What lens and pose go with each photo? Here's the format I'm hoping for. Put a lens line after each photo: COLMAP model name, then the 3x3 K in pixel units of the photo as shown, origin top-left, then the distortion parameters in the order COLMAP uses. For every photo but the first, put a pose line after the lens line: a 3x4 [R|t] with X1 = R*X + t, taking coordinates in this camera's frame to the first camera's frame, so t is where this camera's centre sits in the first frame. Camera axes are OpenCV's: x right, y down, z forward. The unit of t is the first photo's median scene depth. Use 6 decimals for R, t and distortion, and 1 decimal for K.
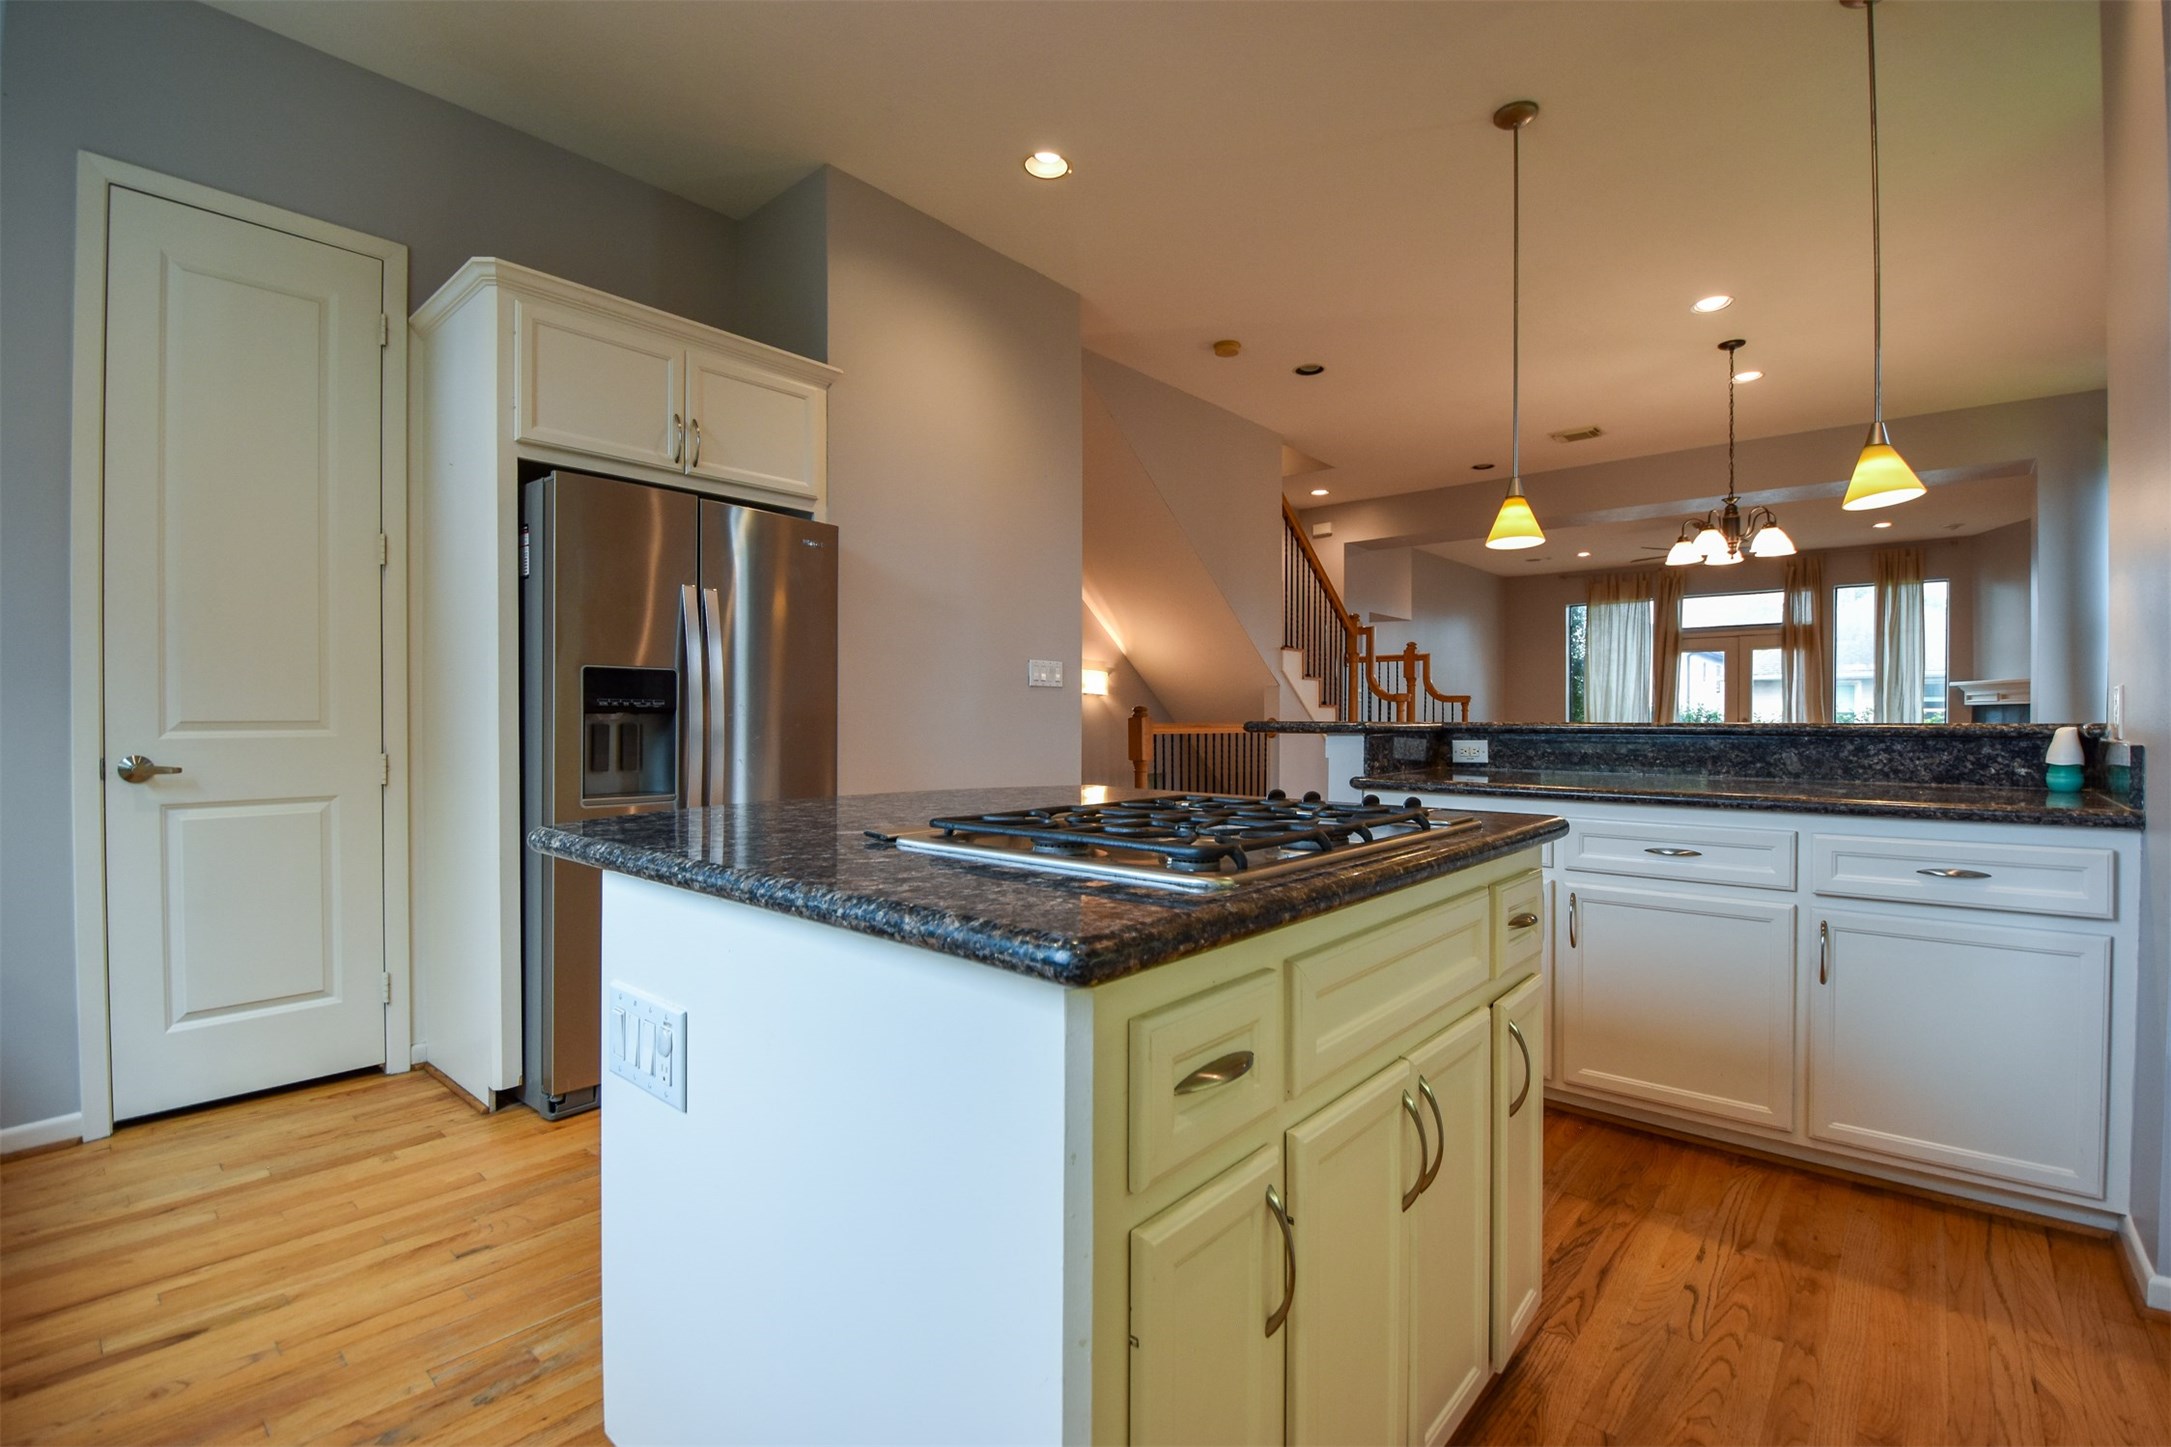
lens RADIAL K [[968.7, 0, 1101.4], [0, 968.7, 722.8], [0, 0, 1]] dist [-0.010177, -0.007779]
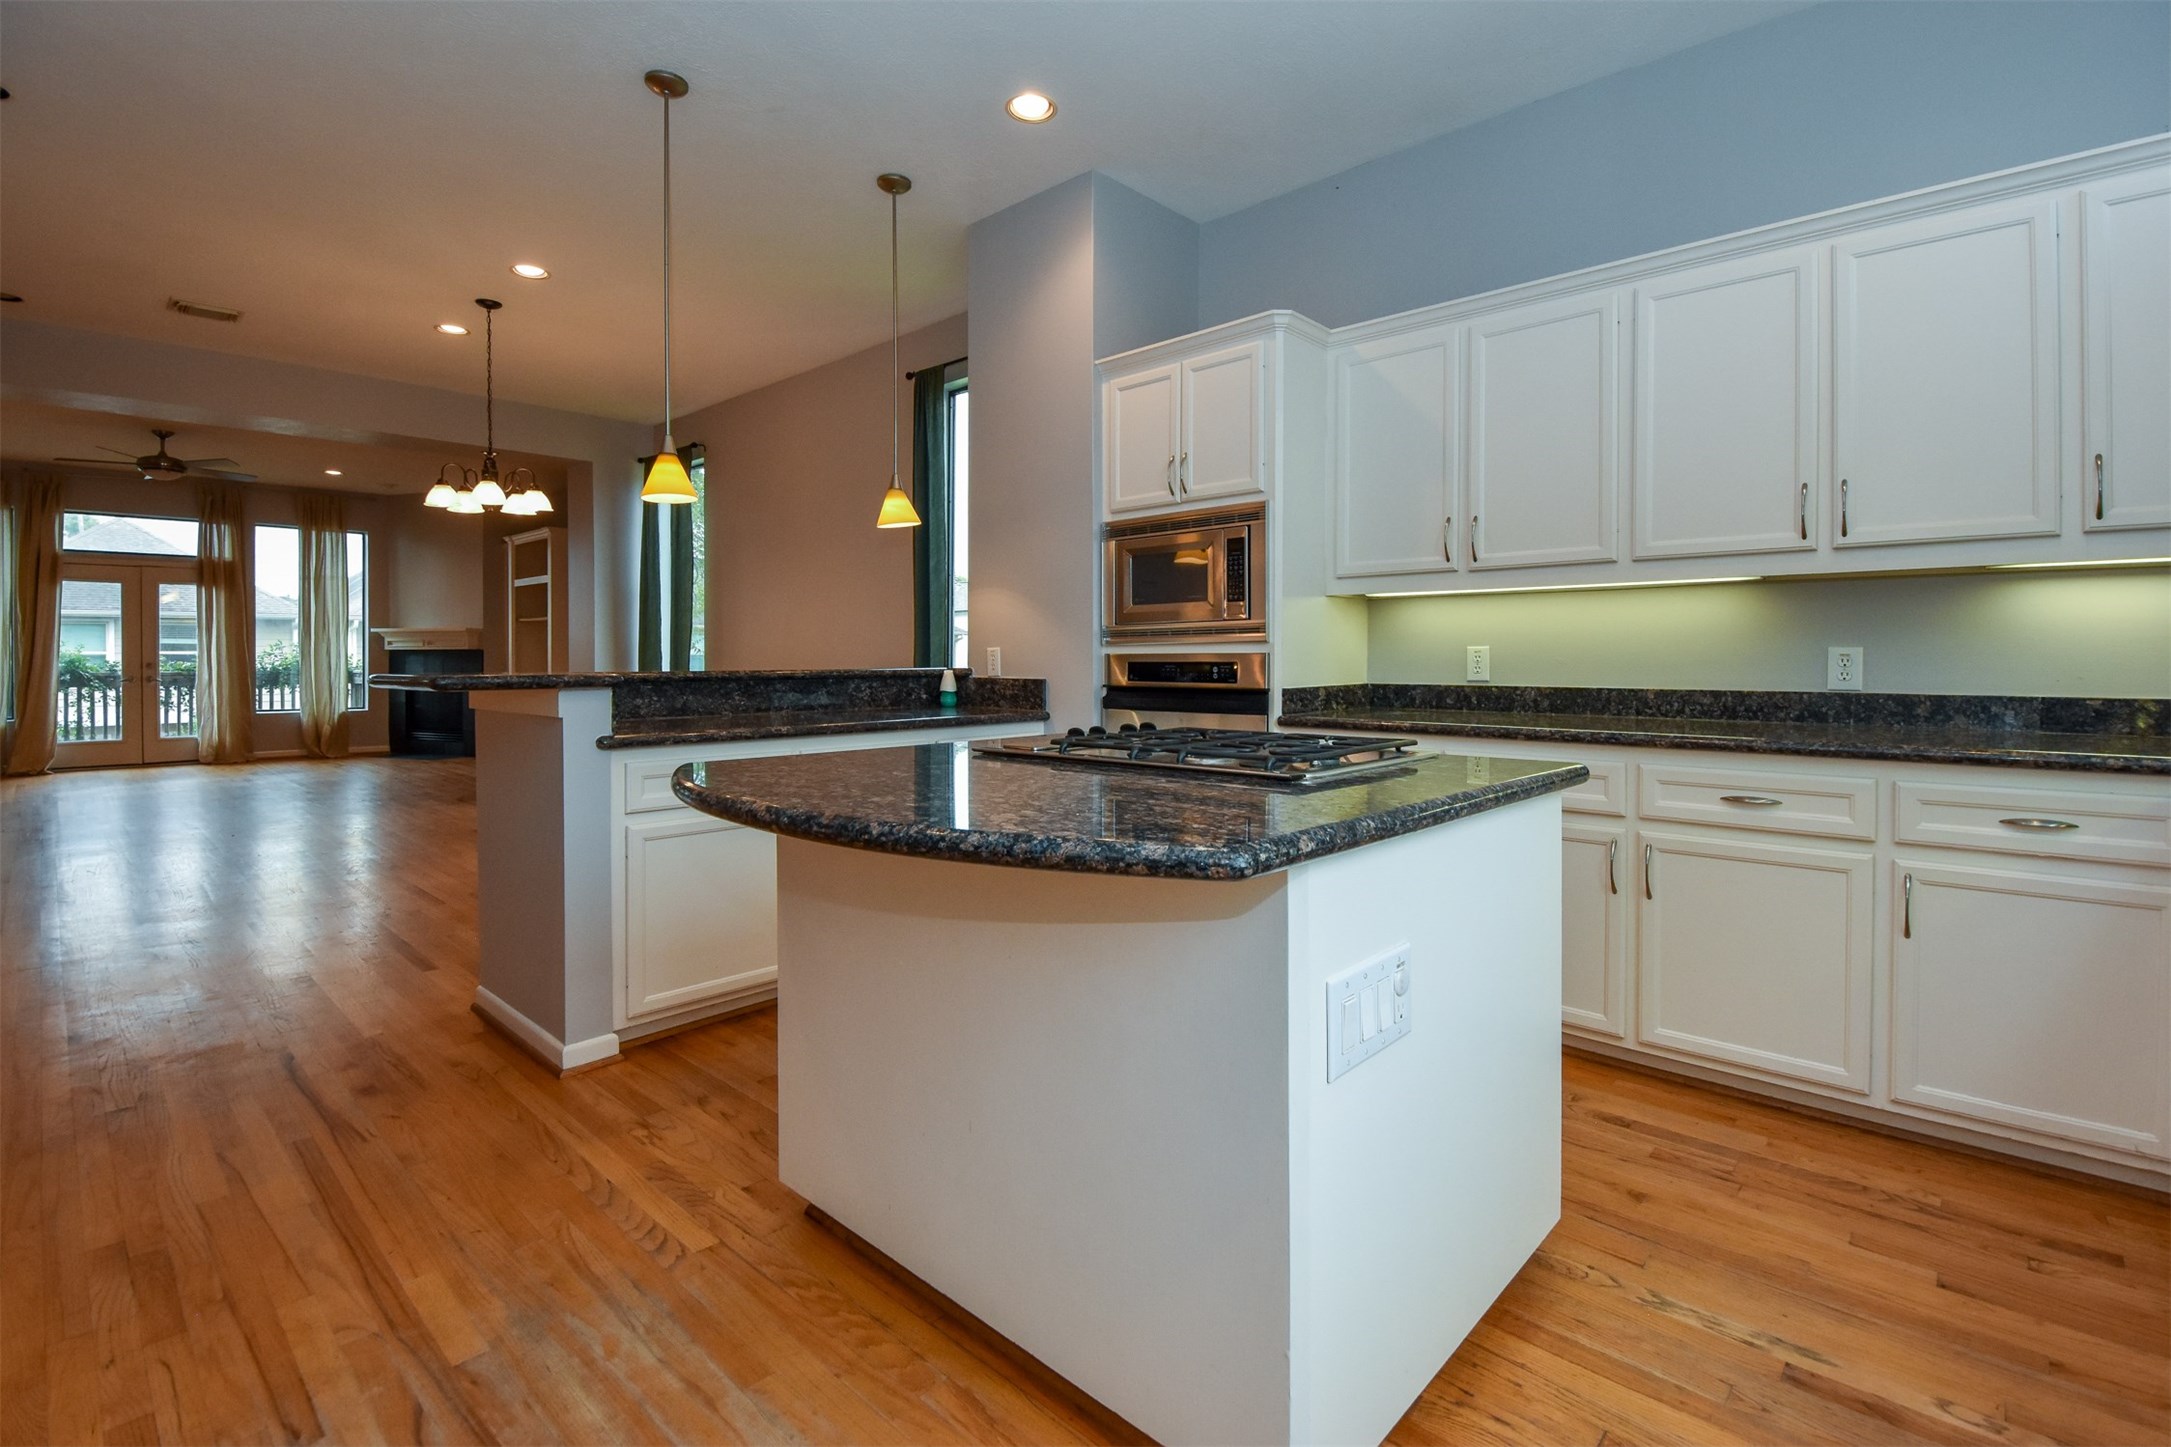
lens RADIAL K [[968.7, 0, 1104.7], [0, 968.7, 668.8], [0, 0, 1]] dist [-0.010177, -0.007779]
pose [[0.017627, -0.011703, 0.999776, -0.169821], [0.006751, 0.999910, 0.011585, -0.003617], [-0.999822, 0.006545, 0.017705, 0.143946]]
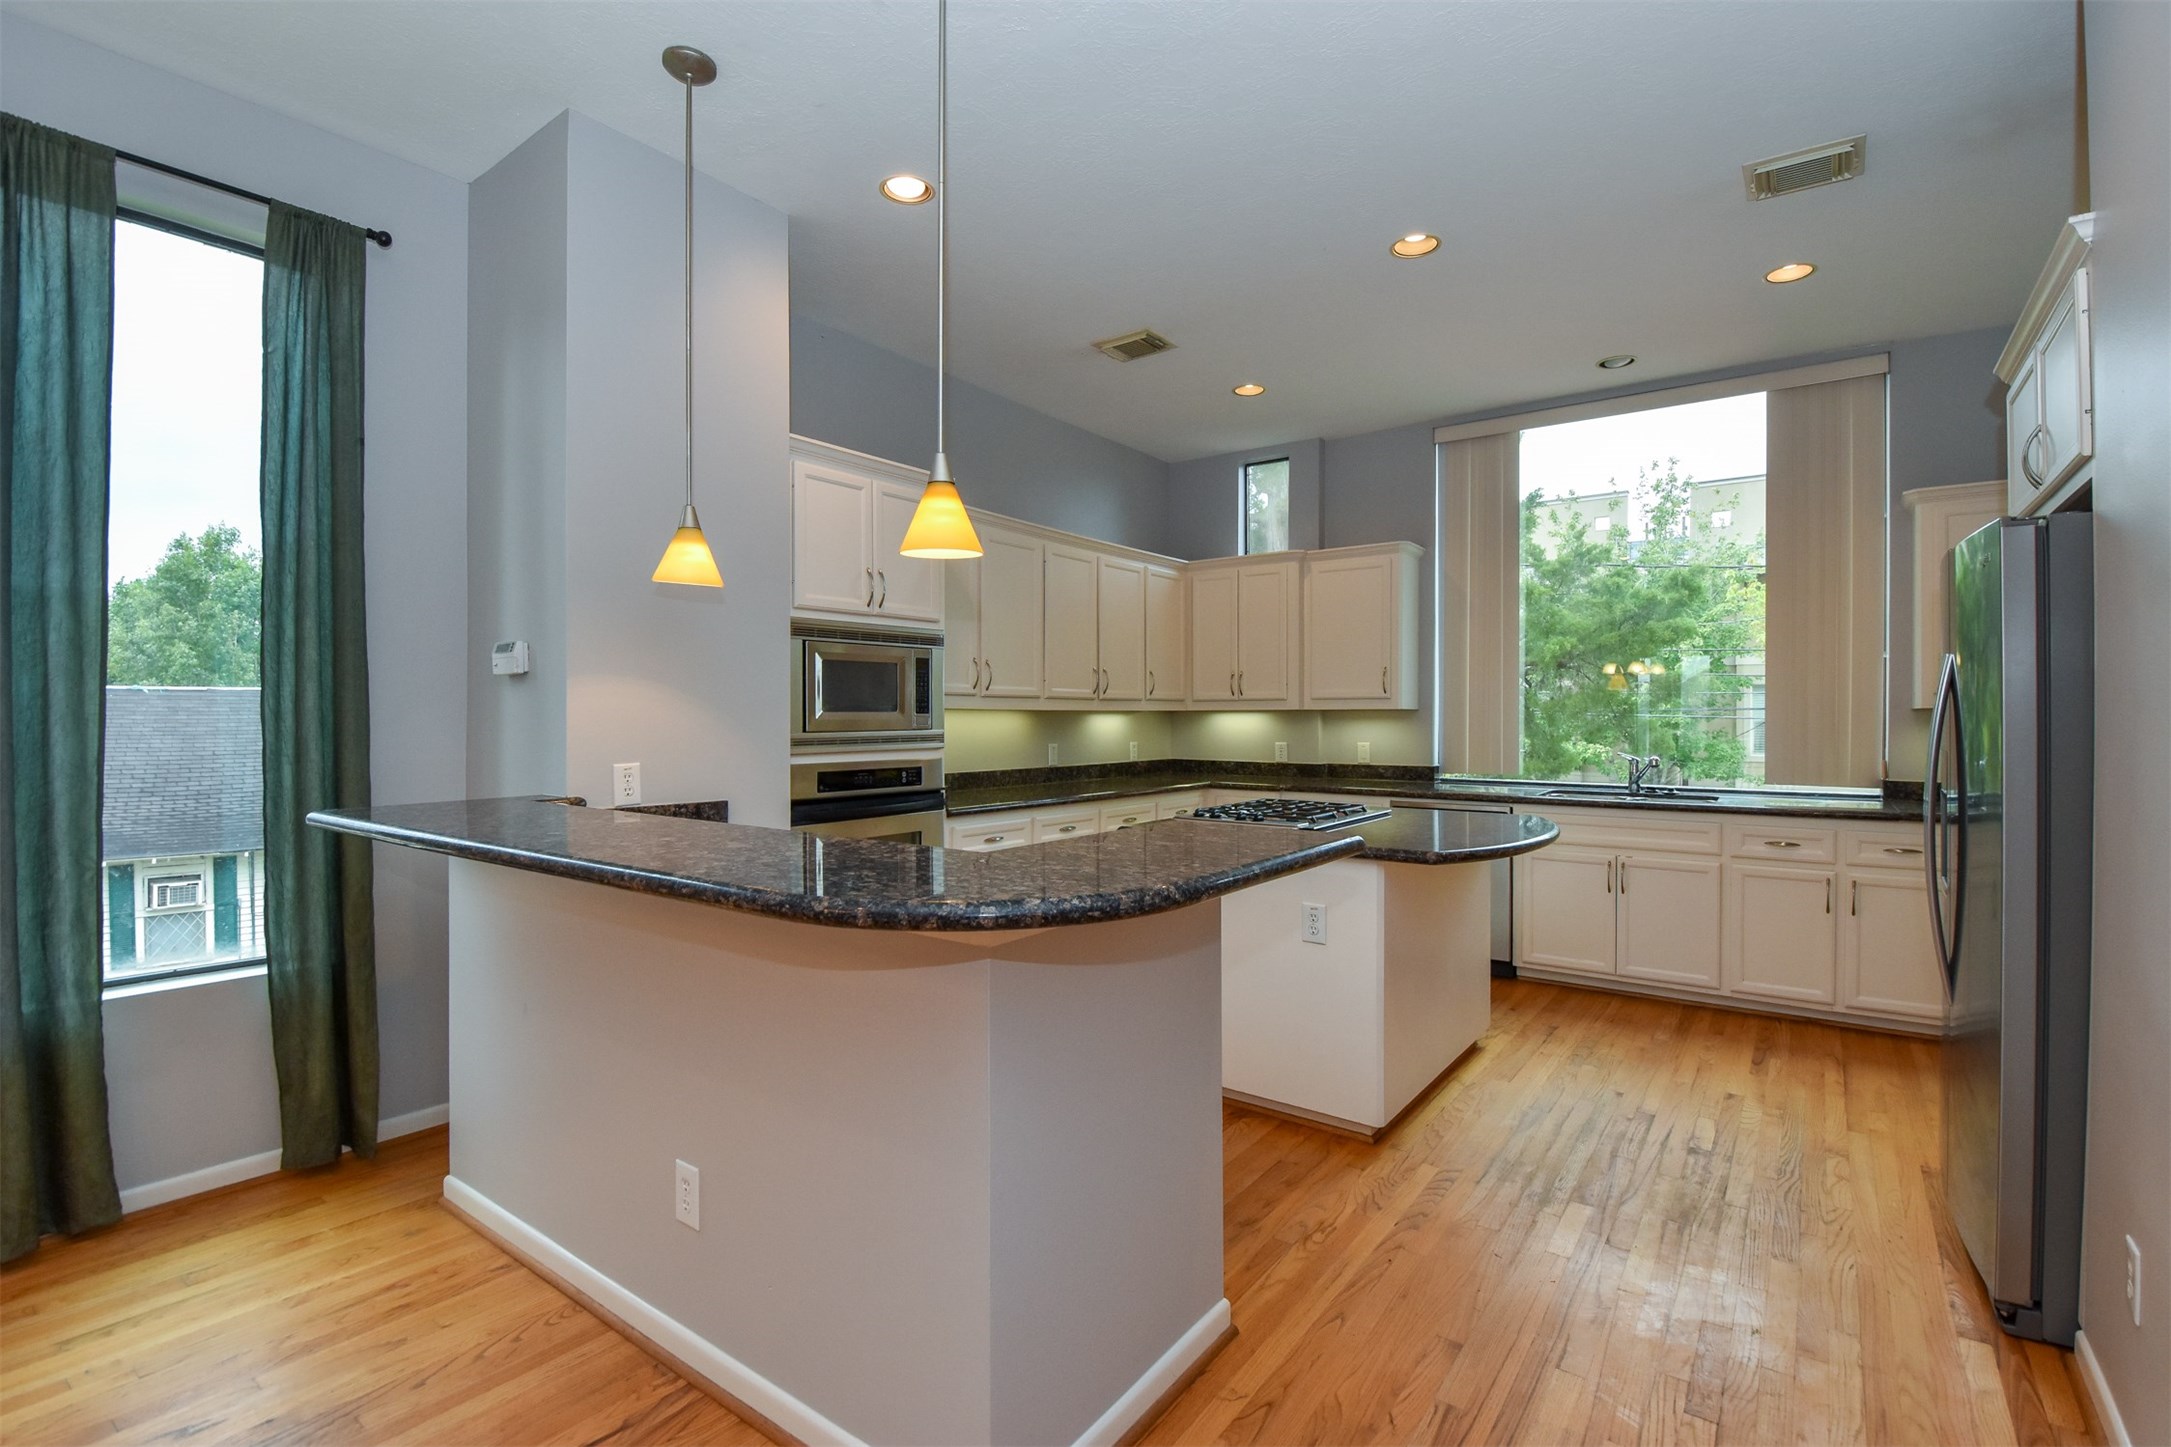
lens RADIAL K [[968.7, 0, 1089.1], [0, 968.7, 724.1], [0, 0, 1]] dist [-0.010177, -0.007779]
pose [[-0.997626, -0.003047, -0.068794, 0.090234], [-0.003938, 0.999910, 0.012827, -0.021354], [0.068749, 0.013067, -0.997548, 0.449233]]
